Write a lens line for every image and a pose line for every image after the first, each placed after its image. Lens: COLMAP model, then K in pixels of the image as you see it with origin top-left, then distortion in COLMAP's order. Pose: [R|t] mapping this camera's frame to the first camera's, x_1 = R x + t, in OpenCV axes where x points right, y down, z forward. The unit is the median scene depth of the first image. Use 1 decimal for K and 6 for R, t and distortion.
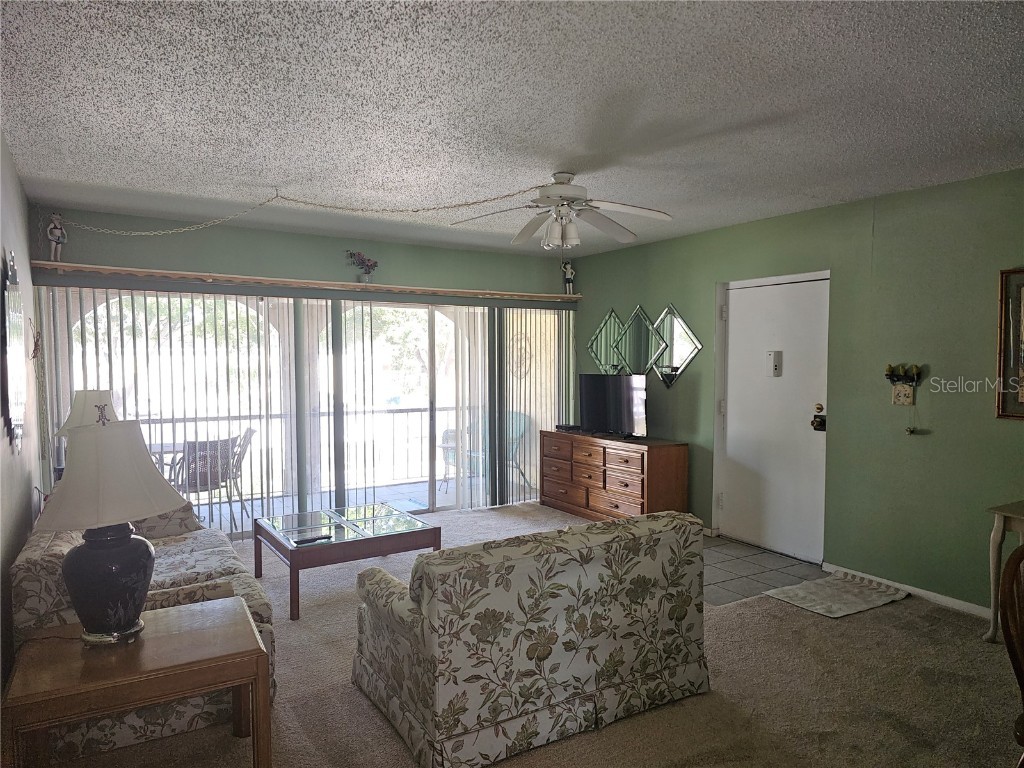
lens RADIAL K [[682.2, 0, 512.3], [0, 682.2, 385.7], [0, 0, 1]] dist [0.048403, -0.043890]
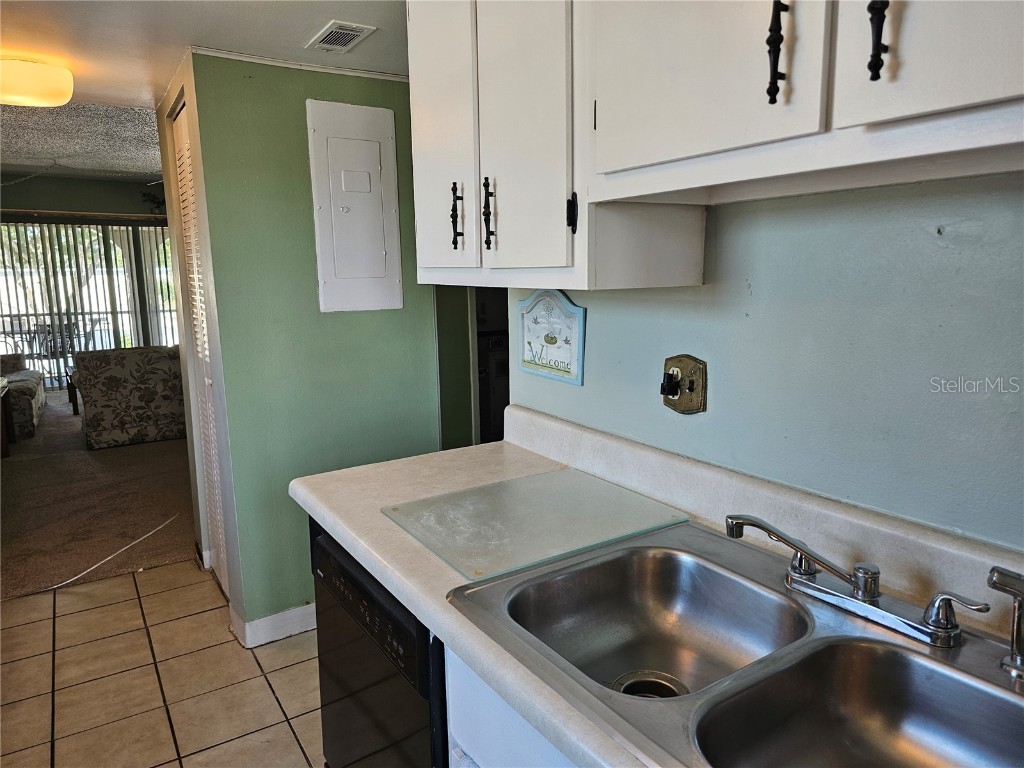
lens RADIAL K [[682.2, 0, 512.4], [0, 682.2, 384.4], [0, 0, 1]] dist [0.048403, -0.043890]
pose [[0.999619, -0.015594, 0.022776, 1.132720], [0.012862, 0.993221, 0.115531, 0.111222], [-0.024423, -0.115194, 0.993043, -1.158001]]
